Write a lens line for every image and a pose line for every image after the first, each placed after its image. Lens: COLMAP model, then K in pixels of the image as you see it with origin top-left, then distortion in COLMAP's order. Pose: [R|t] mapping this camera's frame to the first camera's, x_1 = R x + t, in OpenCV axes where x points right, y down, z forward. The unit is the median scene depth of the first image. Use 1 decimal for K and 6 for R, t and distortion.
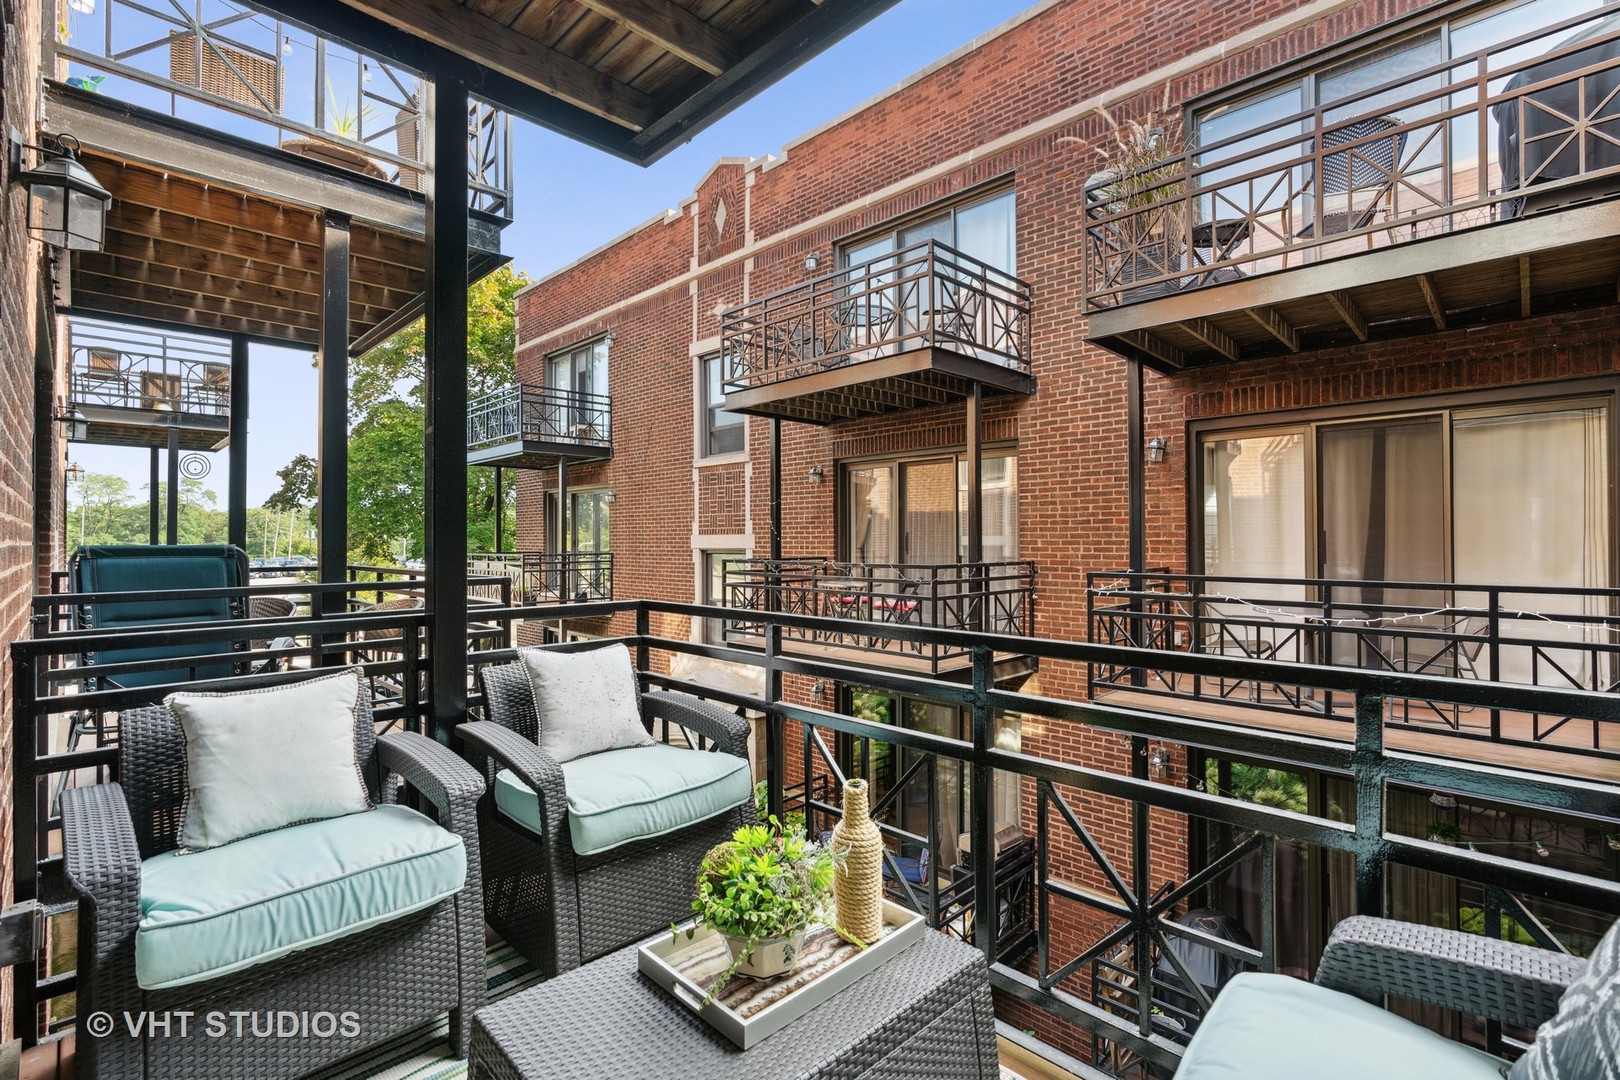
lens RADIAL K [[739.2, 0, 814.3], [0, 739.2, 522.3], [0, 0, 1]] dist [-0.009437, 0.004352]
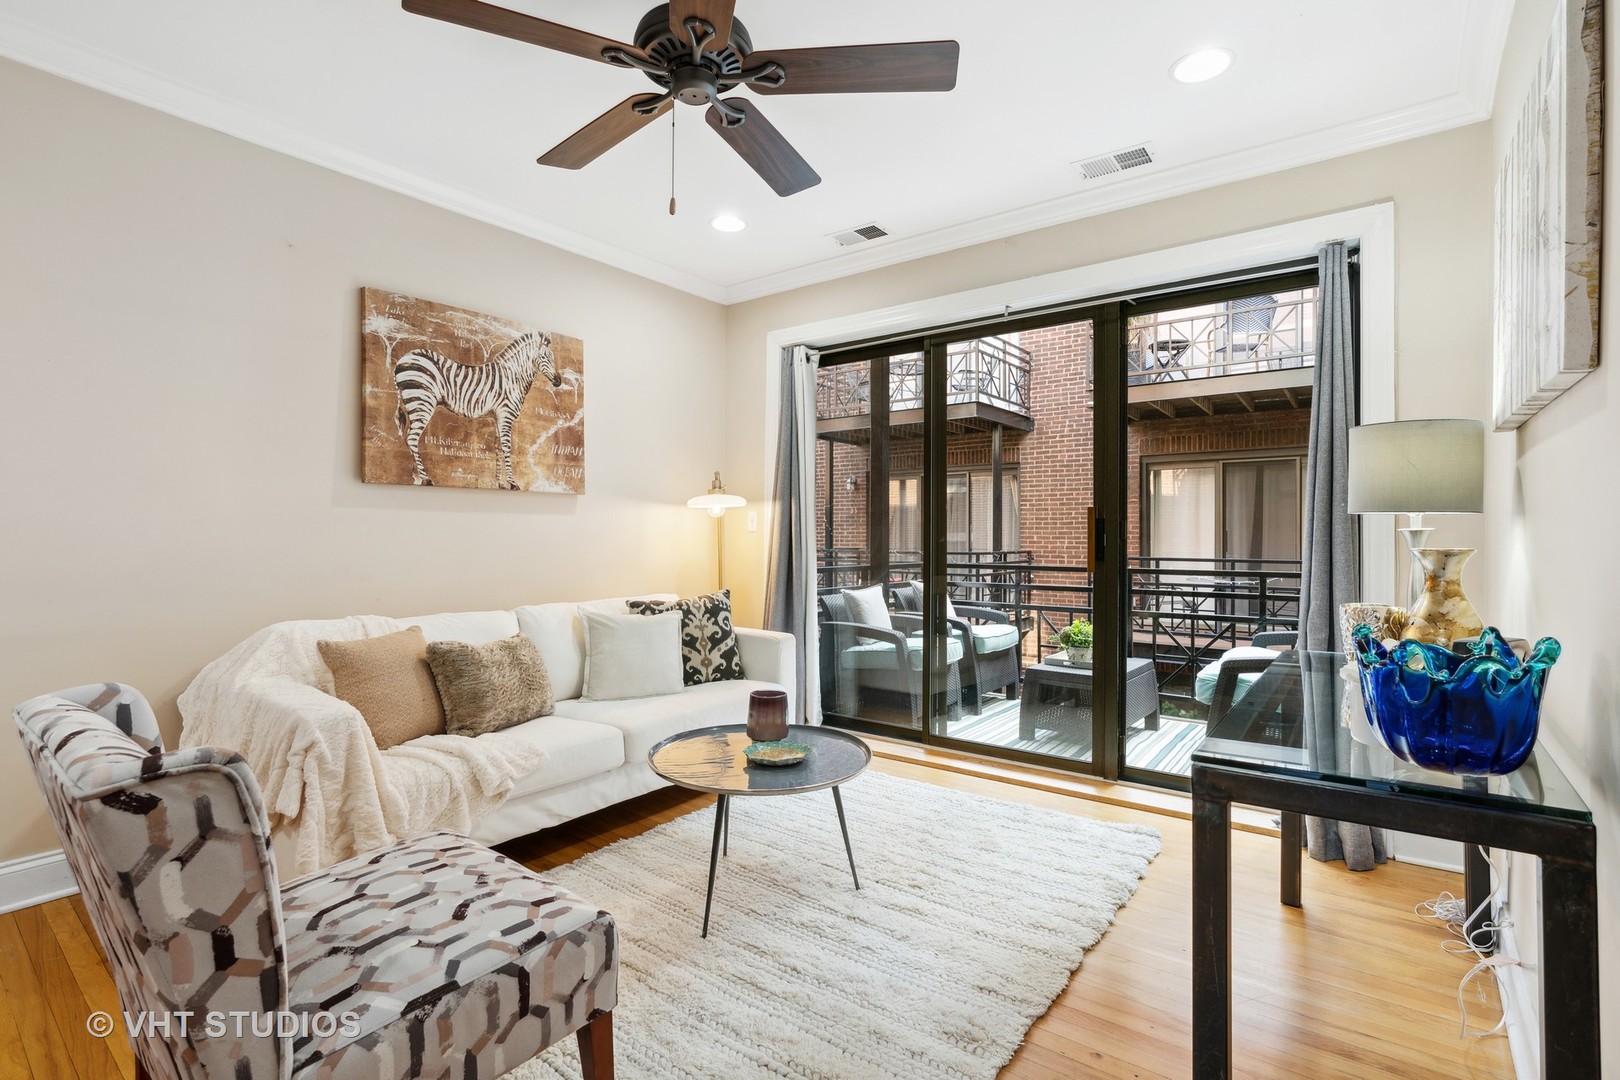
lens RADIAL K [[769.9, 0, 801.9], [0, 769.9, 528.5], [0, 0, 1]] dist [-0.014296, 0.001190]
pose [[0.992108, 0.005609, 0.125257, -0.383404], [-0.007202, 0.999899, 0.012262, -0.004929], [-0.125176, -0.013067, 0.992049, -0.474771]]
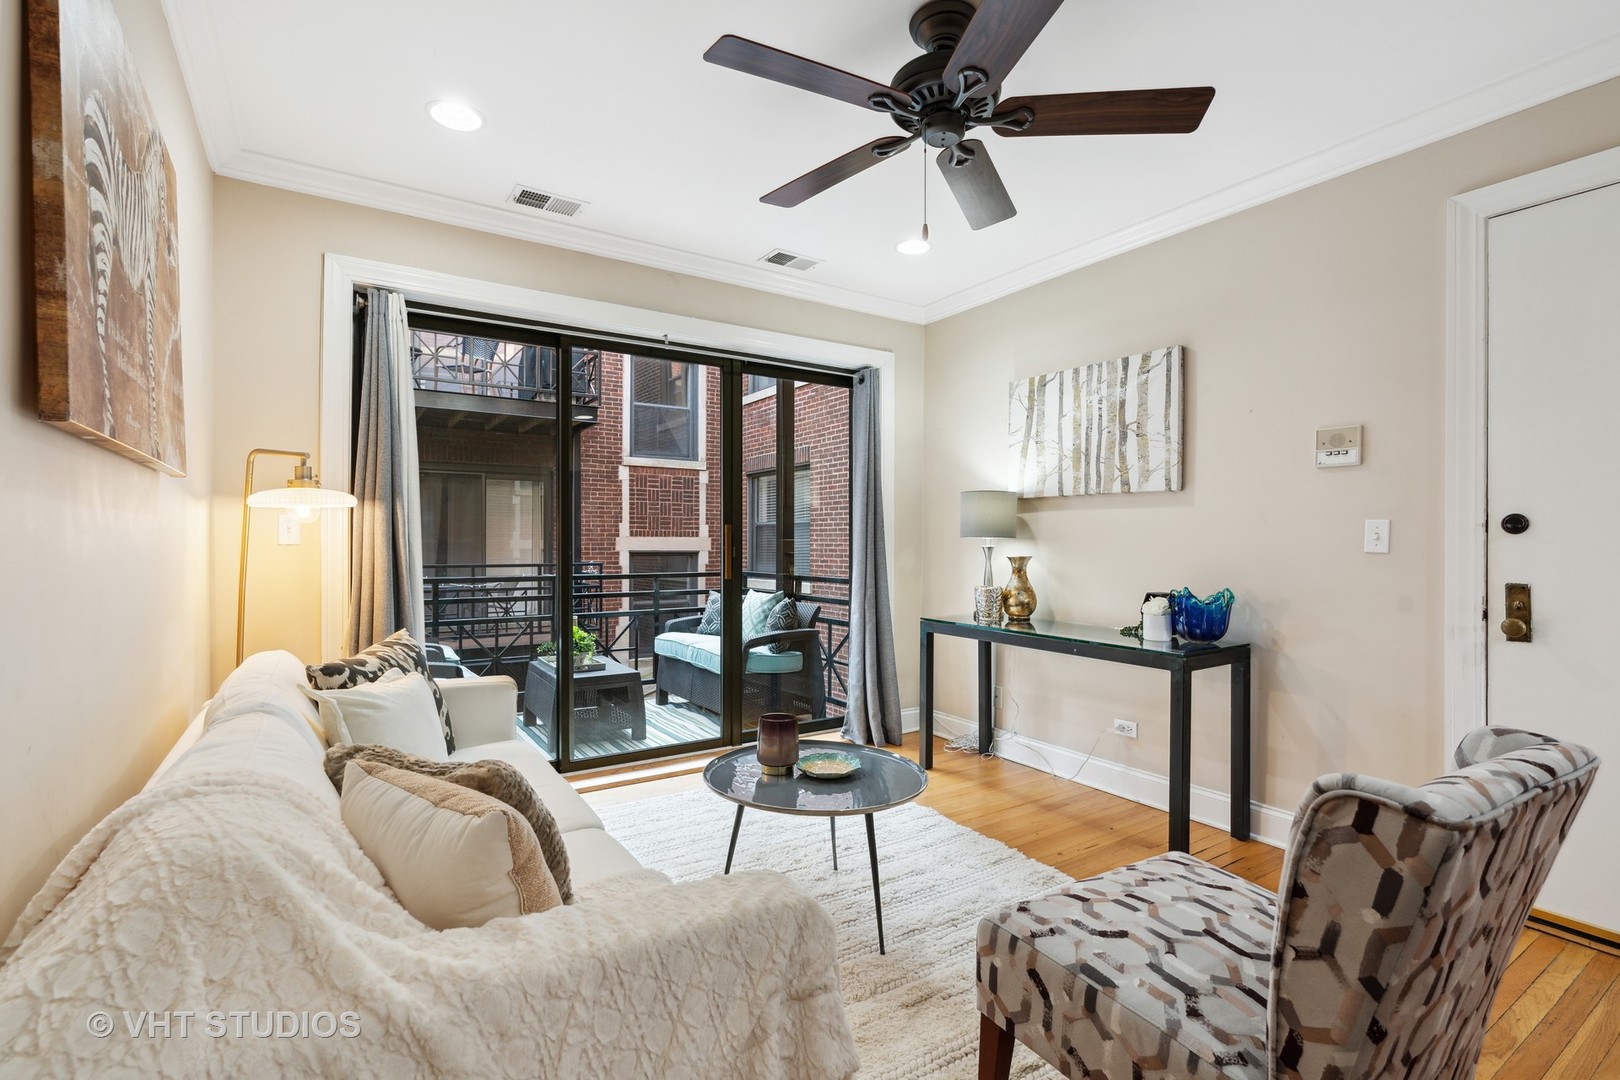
lens RADIAL K [[739.2, 0, 819.3], [0, 739.2, 546.6], [0, 0, 1]] dist [-0.009437, 0.004352]
pose [[0.203799, -0.003068, 0.979008, -0.685880], [-0.024282, 0.999672, 0.008188, -0.003650], [-0.978712, -0.025441, 0.203658, -0.193599]]
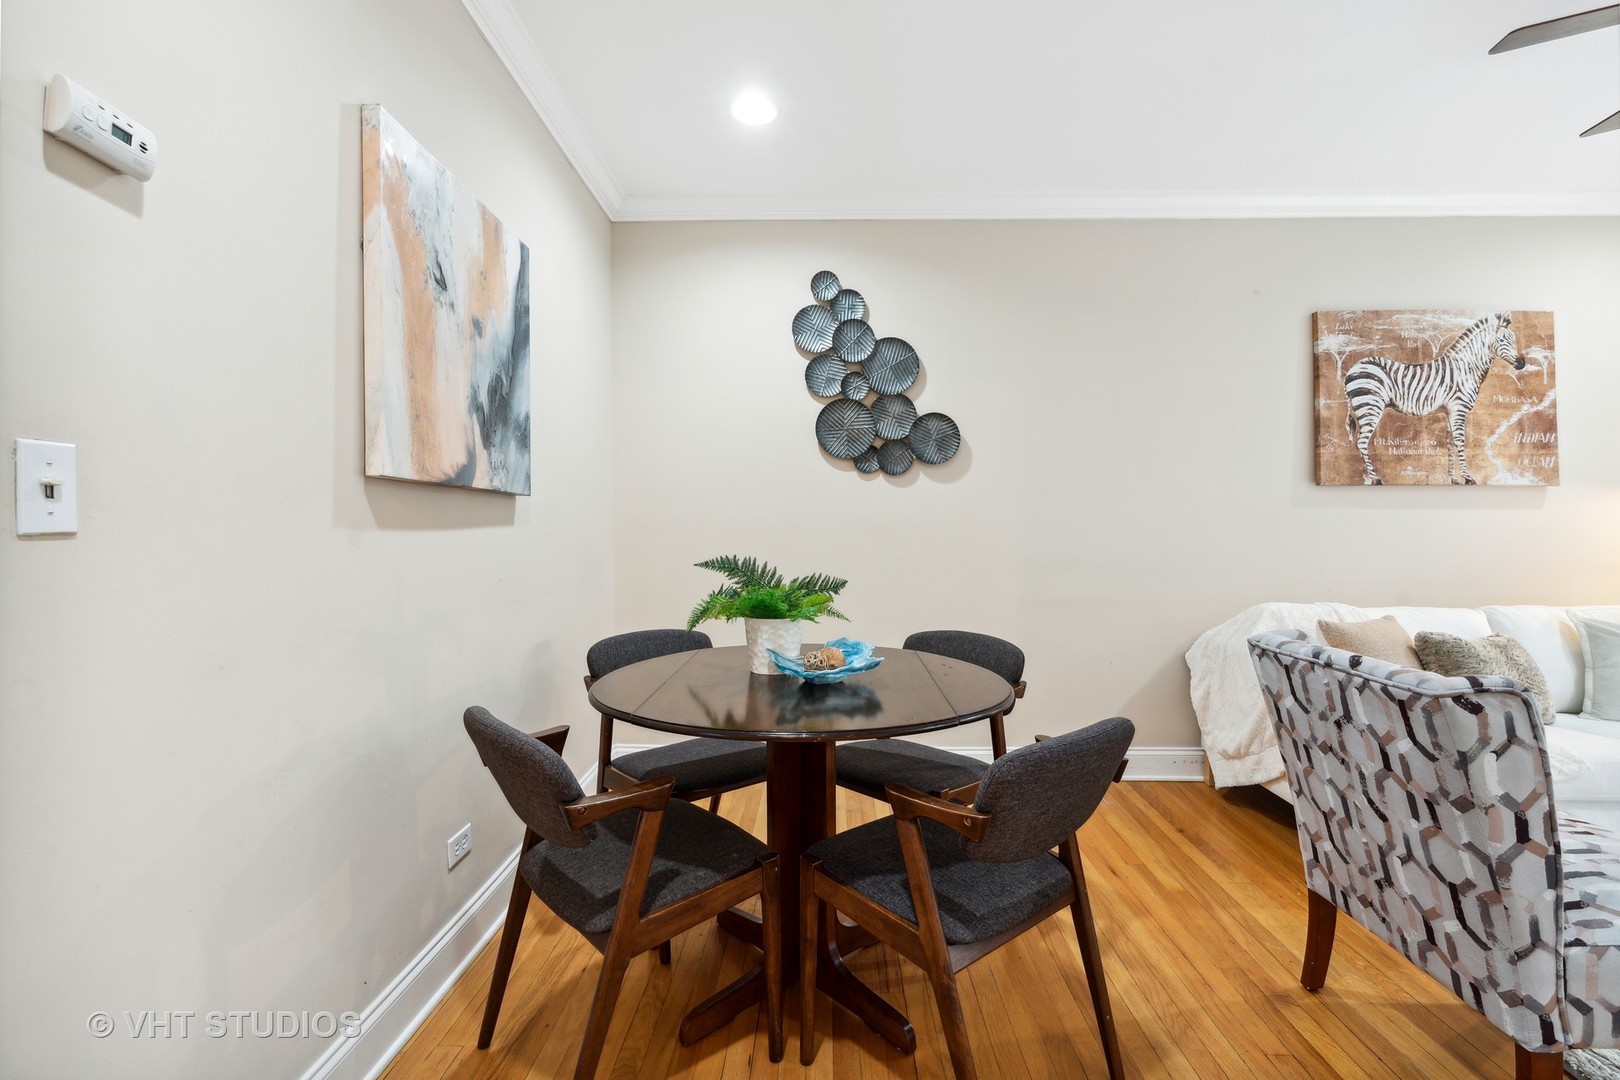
lens RADIAL K [[739.2, 0, 807.7], [0, 739.2, 534.5], [0, 0, 1]] dist [-0.009437, 0.004352]
pose [[0.688764, -0.001251, -0.724984, -0.458741], [0.014344, 0.999826, 0.011903, -0.002732], [0.724843, -0.018598, 0.688663, -0.574024]]
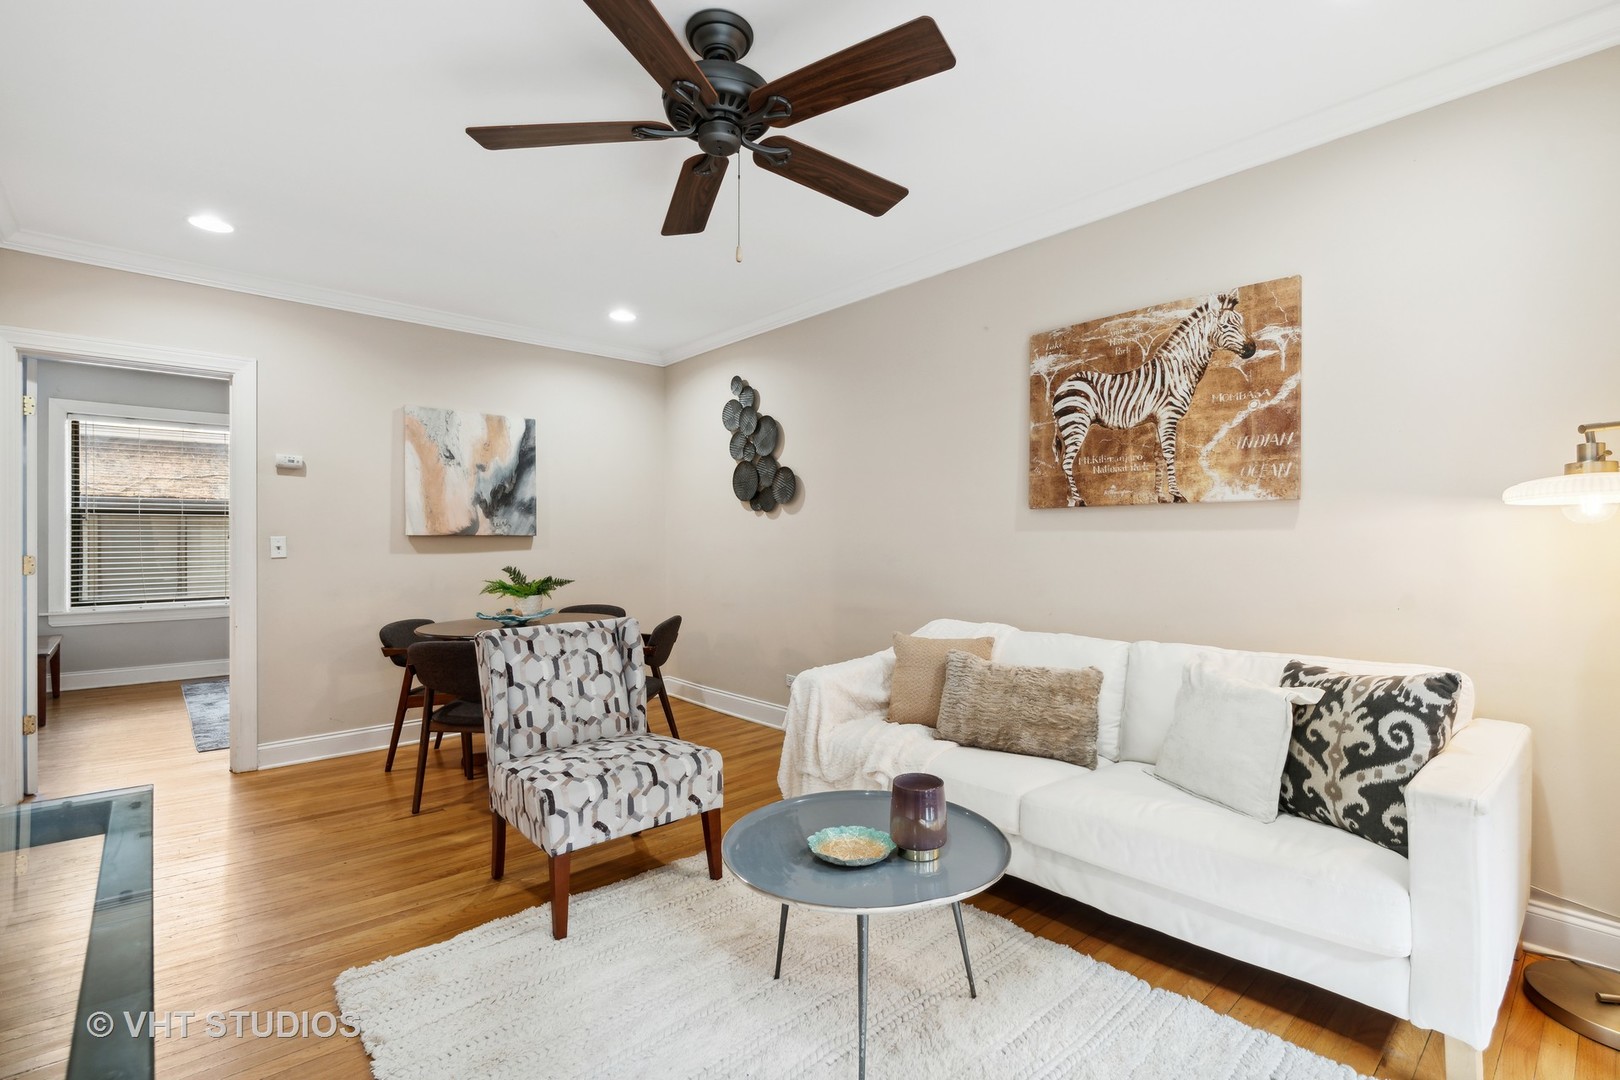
lens RADIAL K [[739.2, 0, 811.8], [0, 739.2, 543.2], [0, 0, 1]] dist [-0.009437, 0.004352]
pose [[-0.059486, 0.001979, -0.998227, -0.093774], [0.022817, 0.999739, 0.000623, -0.005301], [0.997968, -0.022740, -0.059516, -0.127801]]
